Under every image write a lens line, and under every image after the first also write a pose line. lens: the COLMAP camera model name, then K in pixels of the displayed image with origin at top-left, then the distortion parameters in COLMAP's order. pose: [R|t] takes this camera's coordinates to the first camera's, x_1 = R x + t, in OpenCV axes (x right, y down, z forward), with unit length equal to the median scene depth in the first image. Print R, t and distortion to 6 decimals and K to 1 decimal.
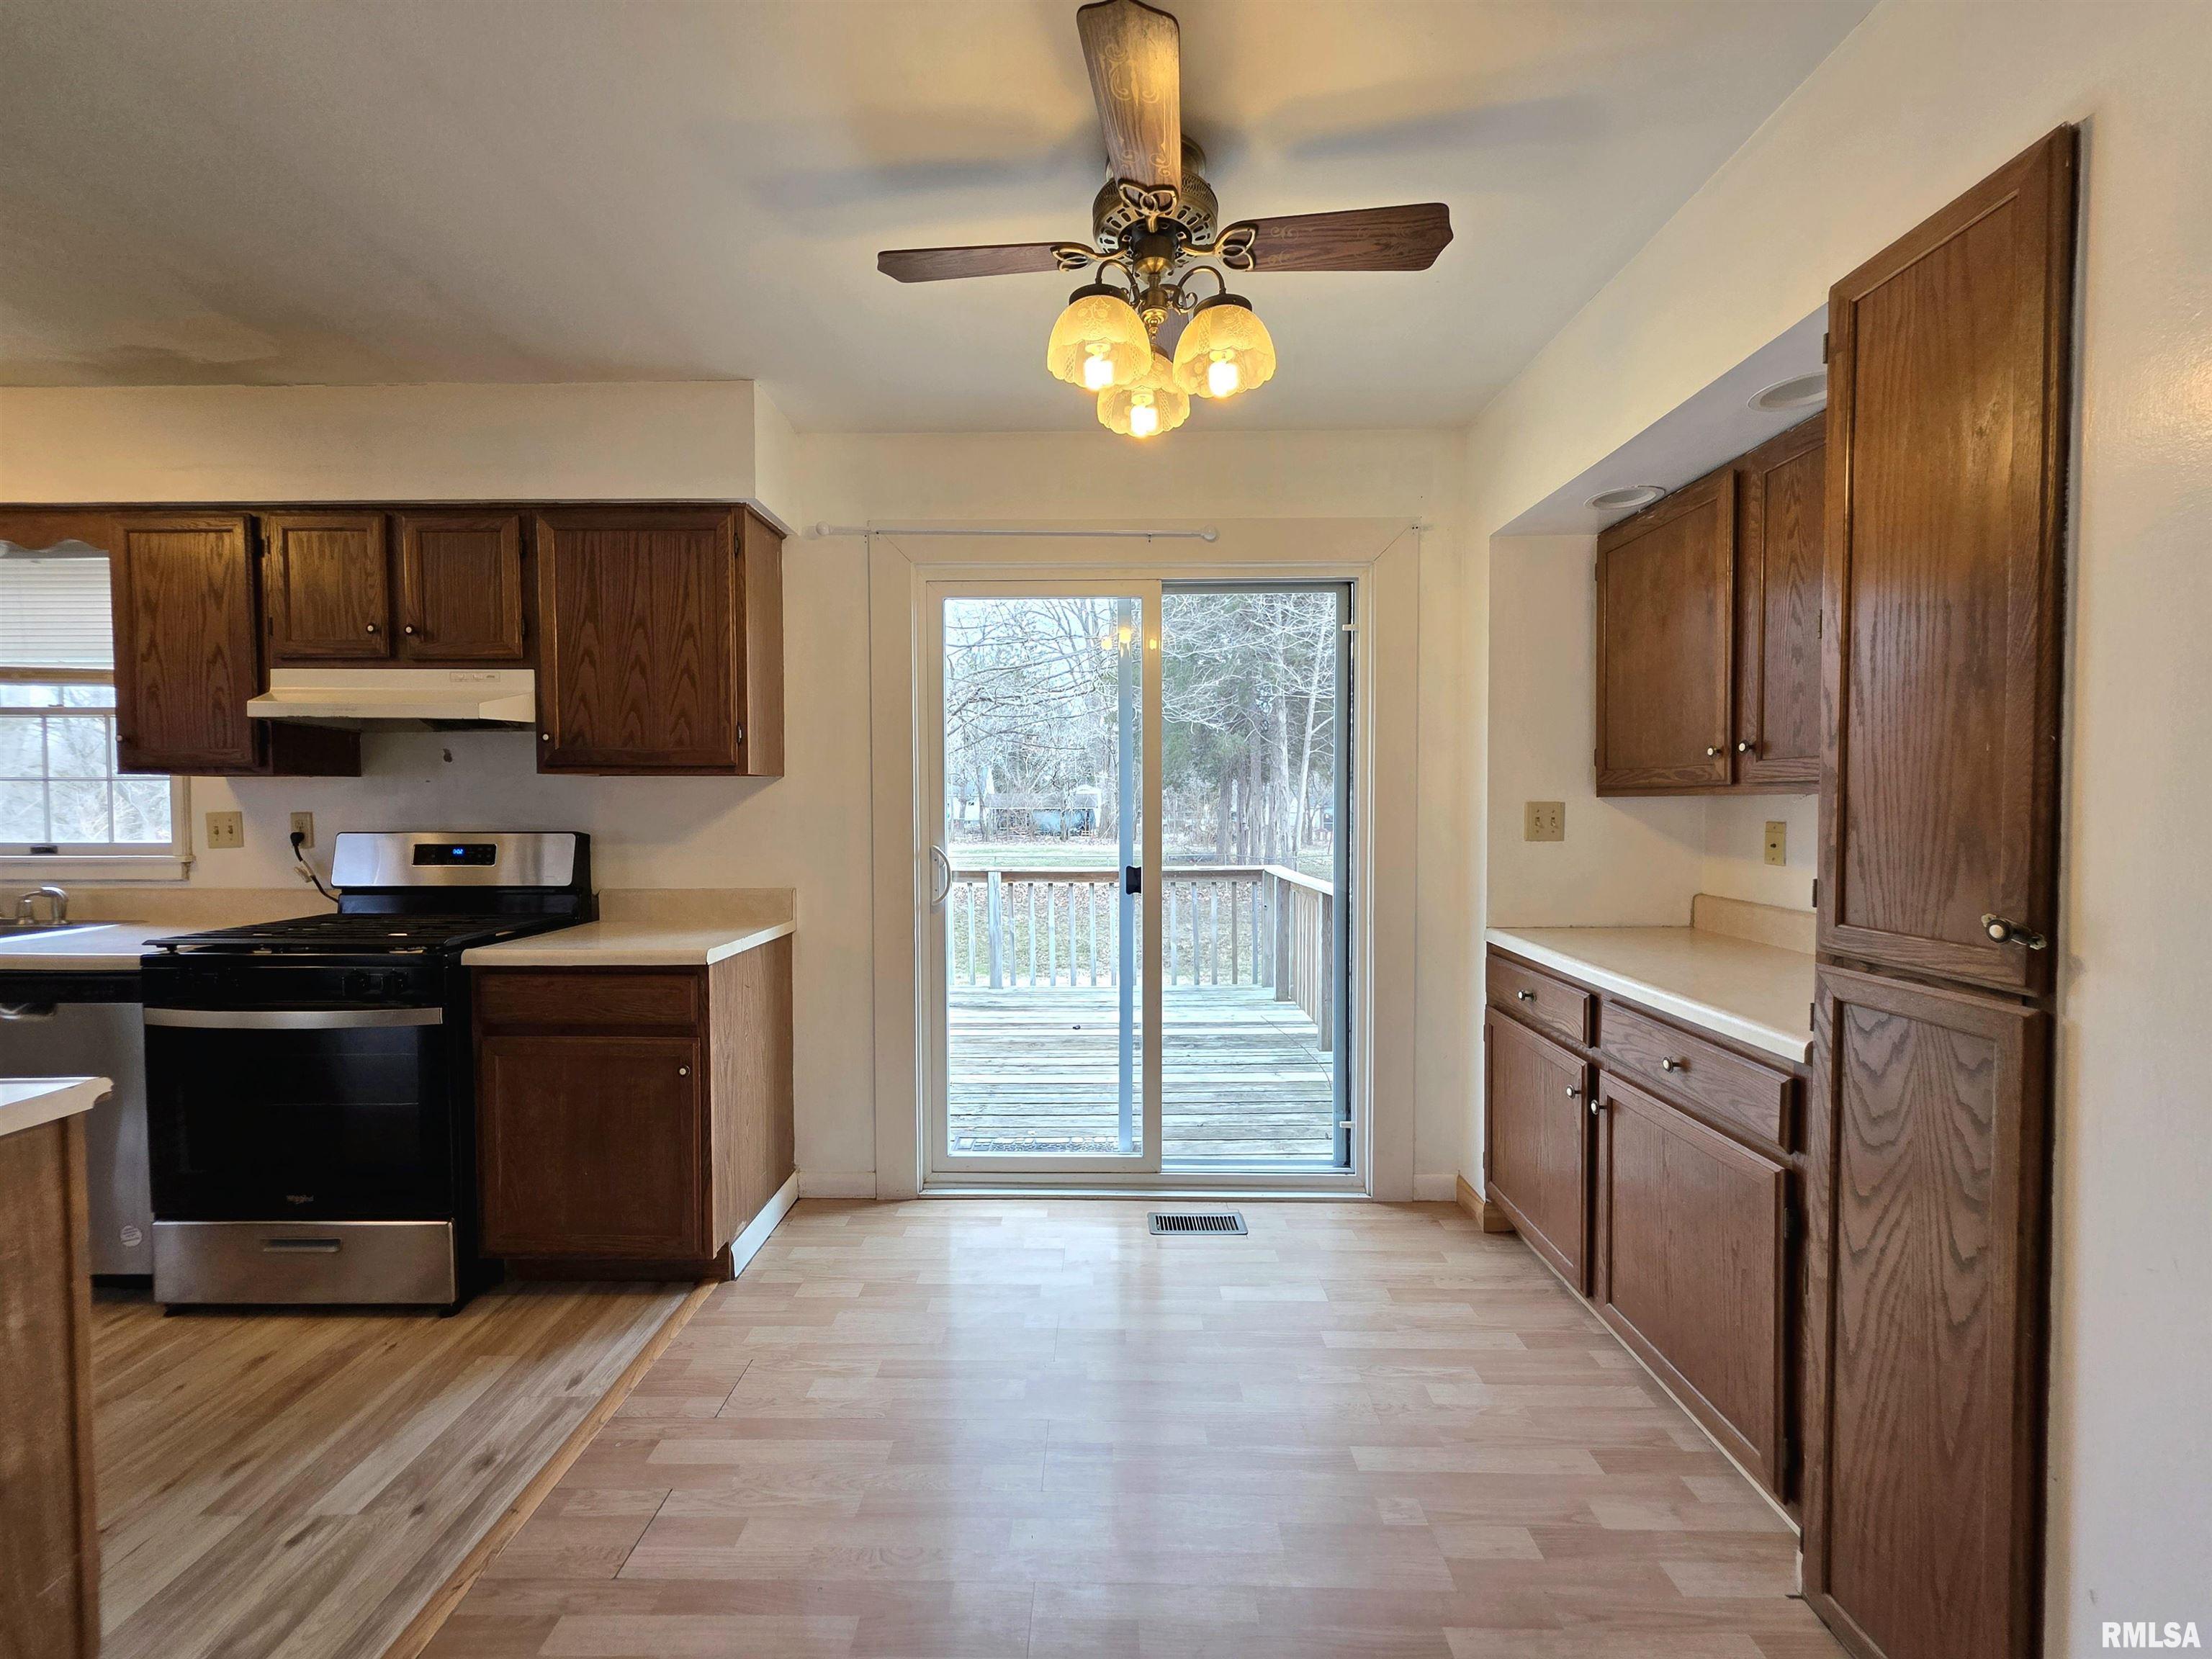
lens RADIAL K [[883.5, 0, 1096.2], [0, 883.5, 828.3], [0, 0, 1]] dist [0.001610, -0.000012]
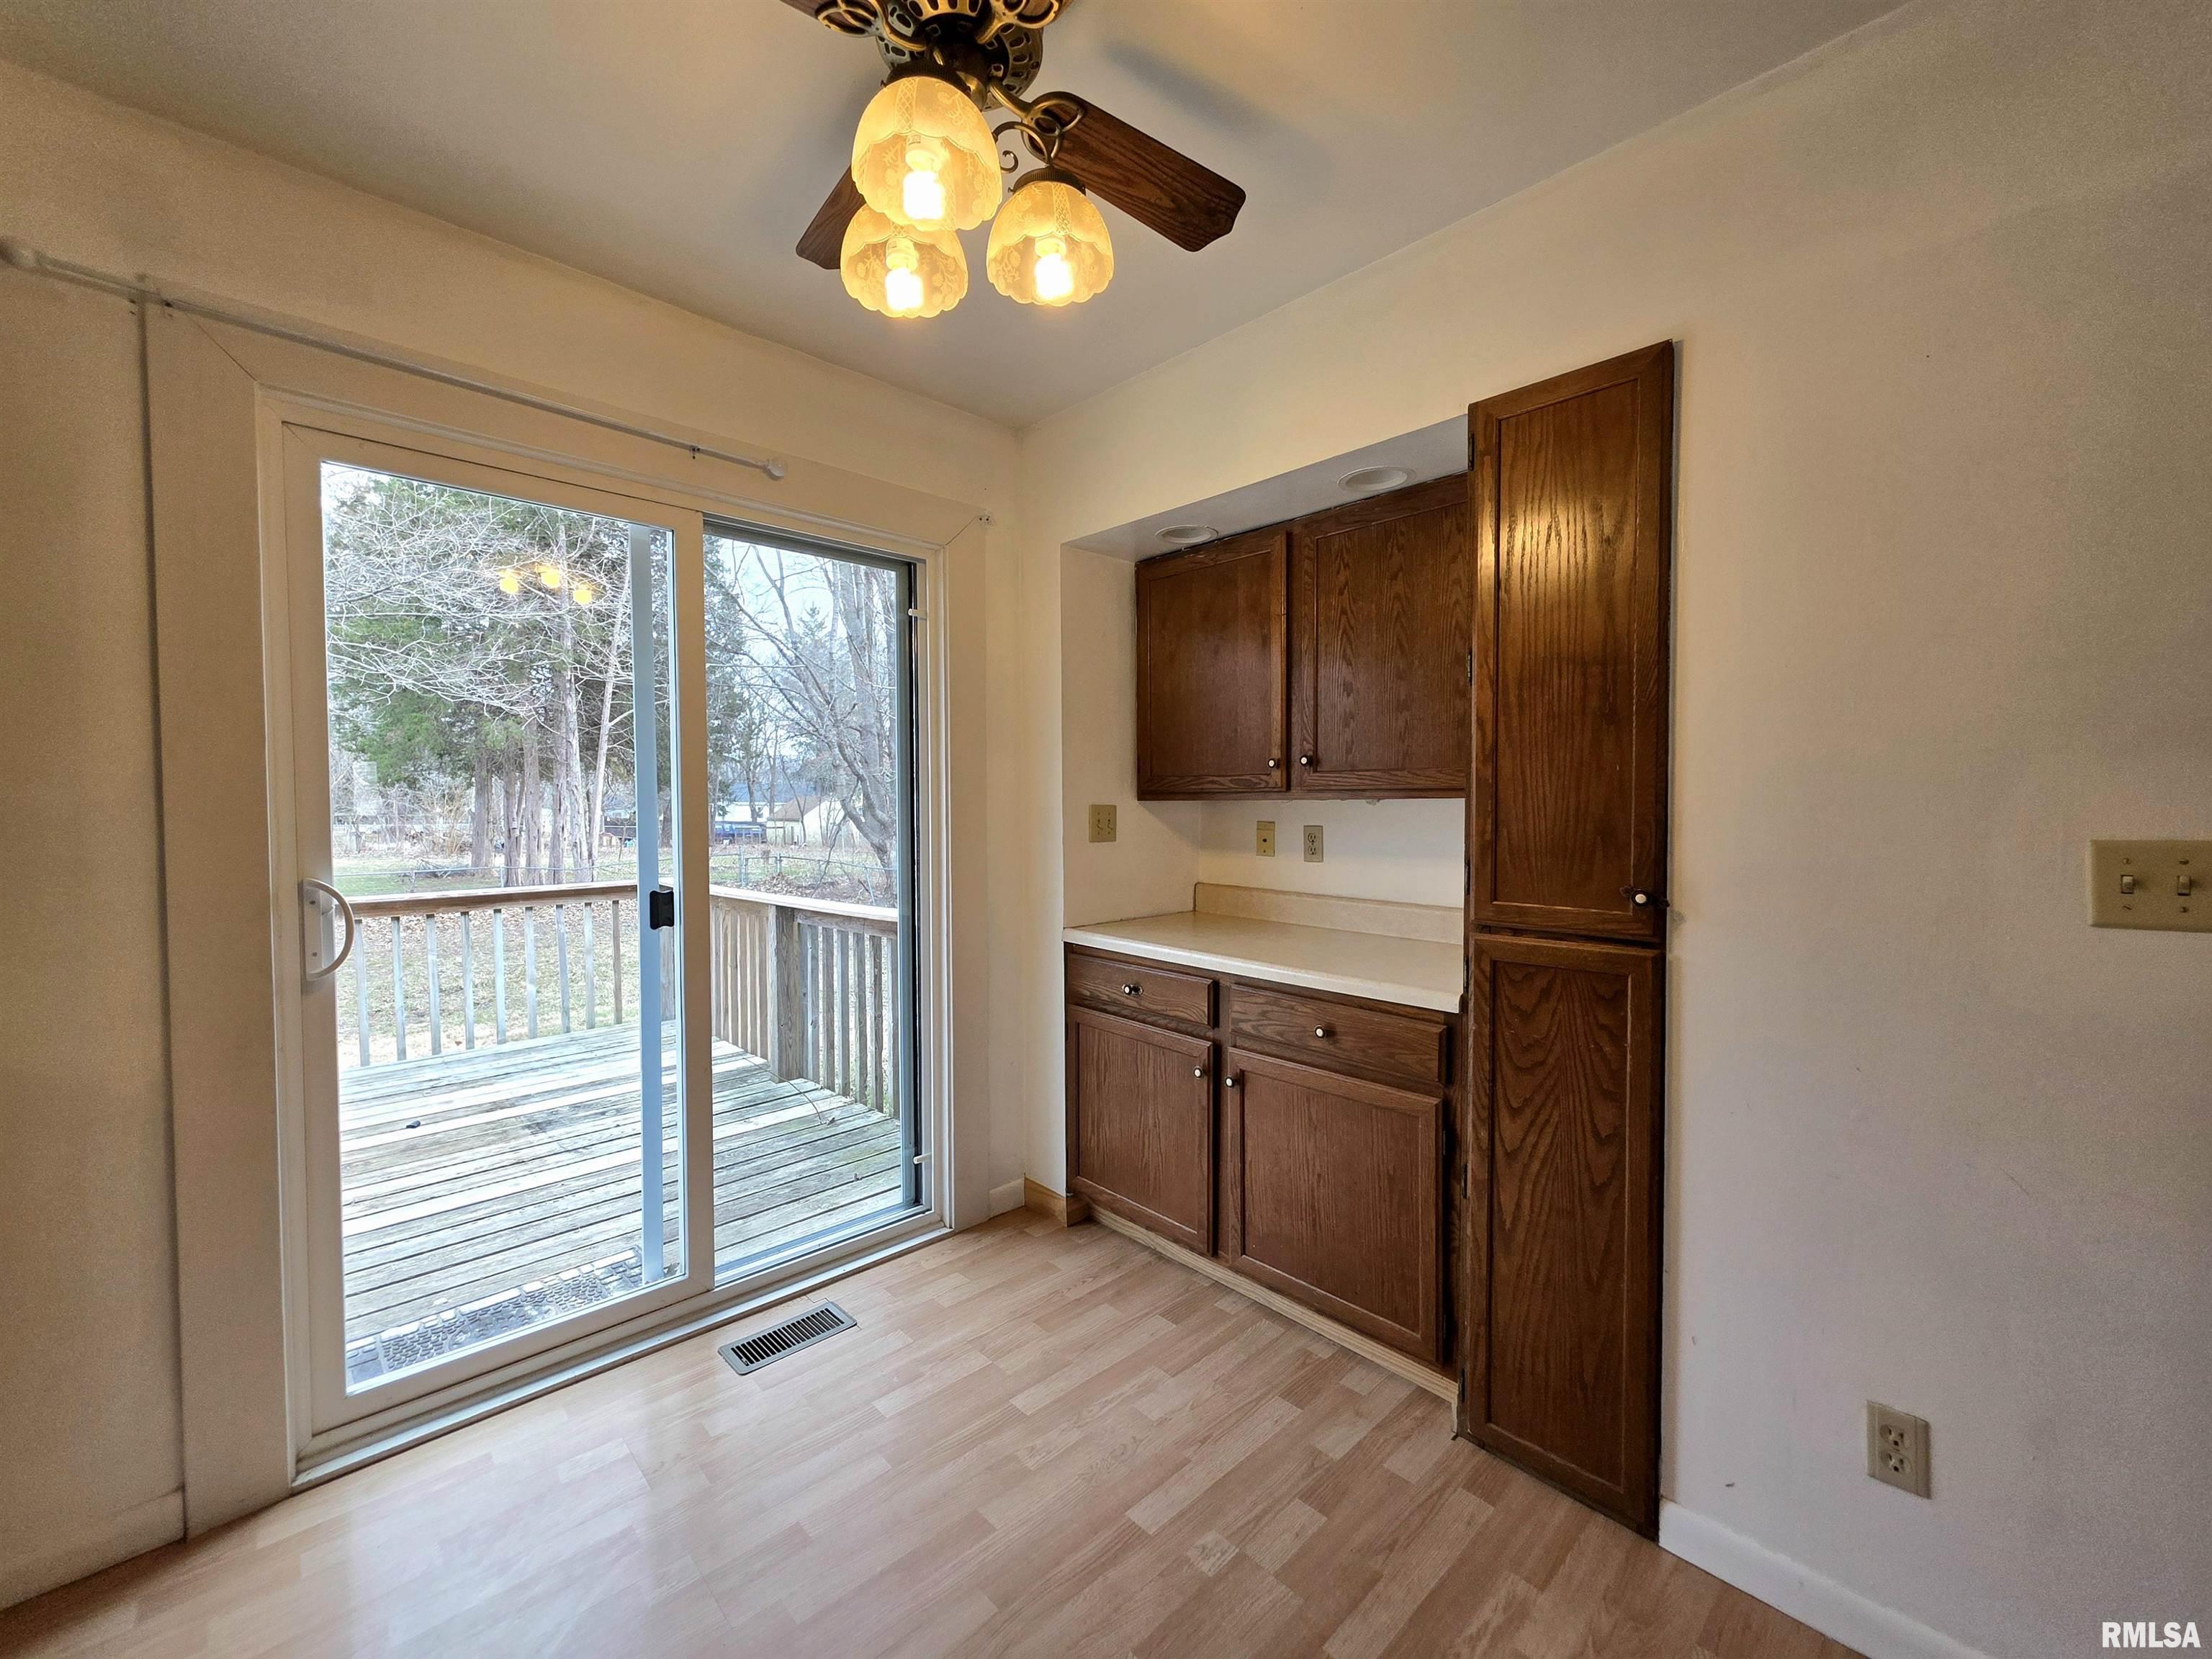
lens RADIAL K [[883.5, 0, 1106.3], [0, 883.5, 827.7], [0, 0, 1]] dist [0.001610, -0.000012]
pose [[0.718836, -0.015886, 0.694999, -0.295433], [0.017817, 0.999831, 0.004426, -0.009208], [-0.694952, 0.009201, 0.718998, 0.299387]]
